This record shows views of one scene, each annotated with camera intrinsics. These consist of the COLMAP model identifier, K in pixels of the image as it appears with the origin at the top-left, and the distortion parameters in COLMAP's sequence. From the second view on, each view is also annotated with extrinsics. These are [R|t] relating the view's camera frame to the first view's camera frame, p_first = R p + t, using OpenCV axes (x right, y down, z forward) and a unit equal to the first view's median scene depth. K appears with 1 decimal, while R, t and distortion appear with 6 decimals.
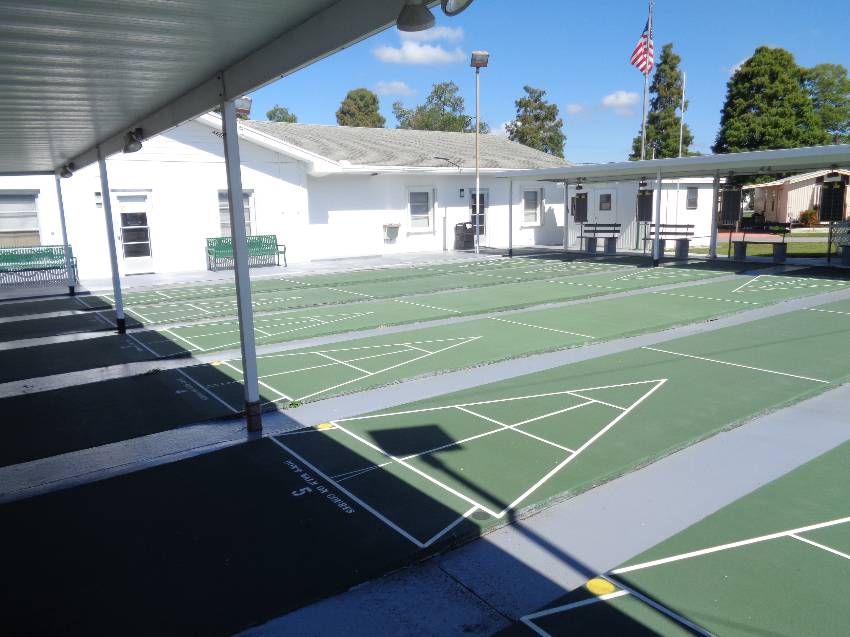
lens RADIAL K [[625.9, 0, 429.8], [0, 625.9, 315.1], [0, 0, 1]] dist [0.005628, -0.001026]
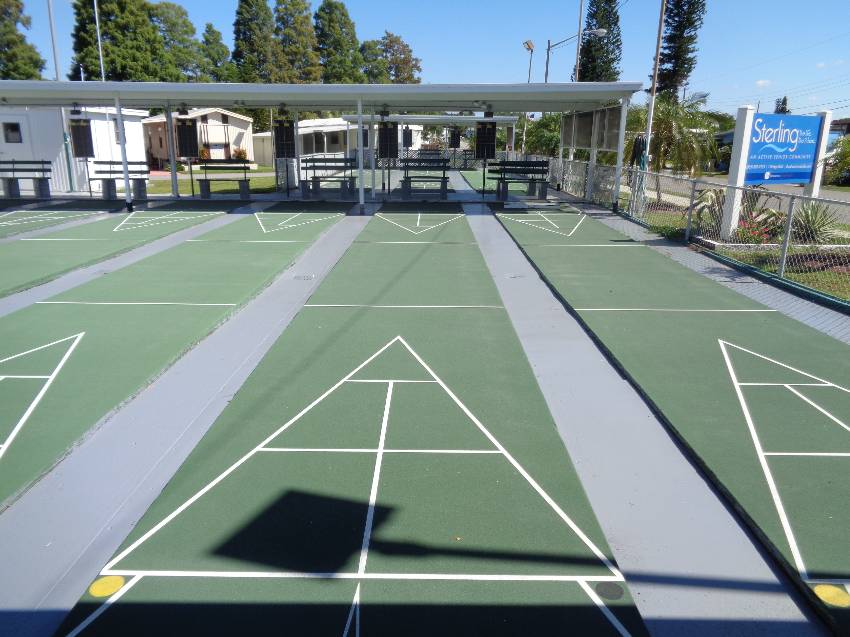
lens RADIAL K [[625.9, 0, 424.1], [0, 625.9, 315.4], [0, 0, 1]] dist [0.005628, -0.001026]
pose [[0.598983, -0.195738, 0.776471, -0.072500], [0.118671, 0.980656, 0.155665, -0.015474], [-0.791920, -0.001096, 0.610624, 0.102822]]
